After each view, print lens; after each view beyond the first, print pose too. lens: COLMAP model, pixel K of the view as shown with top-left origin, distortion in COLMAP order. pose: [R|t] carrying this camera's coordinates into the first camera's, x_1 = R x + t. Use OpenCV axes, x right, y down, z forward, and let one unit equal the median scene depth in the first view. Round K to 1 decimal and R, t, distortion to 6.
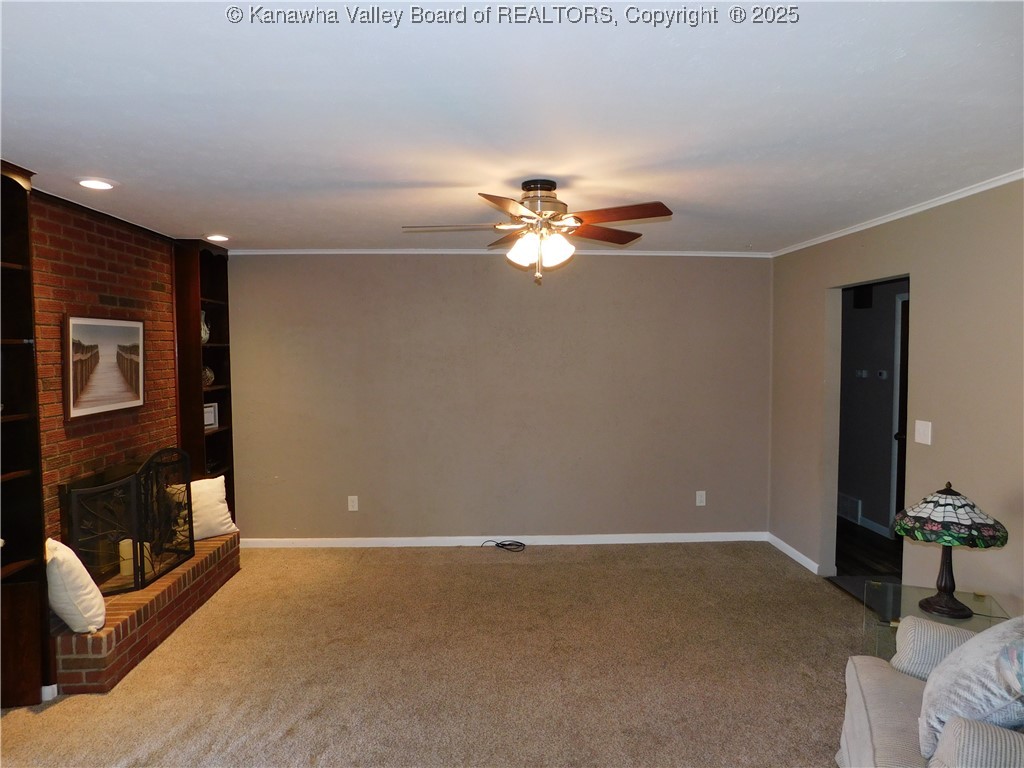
lens RADIAL K [[680.2, 0, 510.3], [0, 680.2, 384.2], [0, 0, 1]] dist [-0.049445, 0.028551]
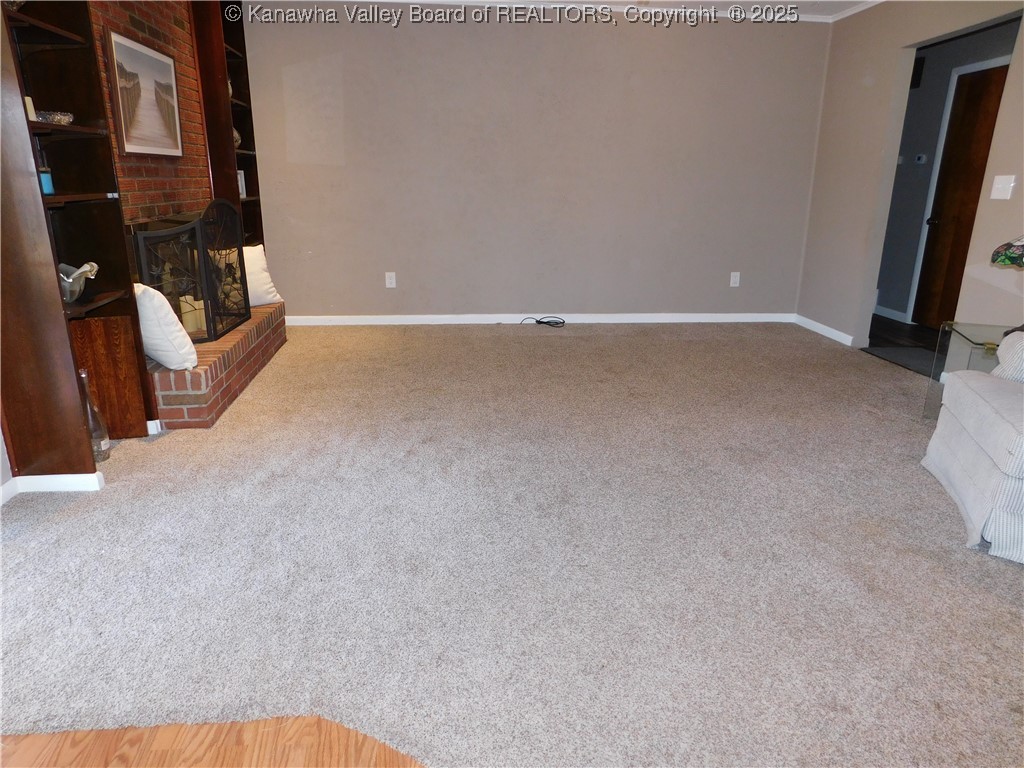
lens RADIAL K [[680.2, 0, 510.0], [0, 680.2, 387.3], [0, 0, 1]] dist [-0.049445, 0.028551]
pose [[0.997941, -0.003596, 0.064040, -0.179689], [-0.012231, 0.969440, 0.245022, 0.122312], [-0.062964, -0.245301, 0.967400, 0.005053]]
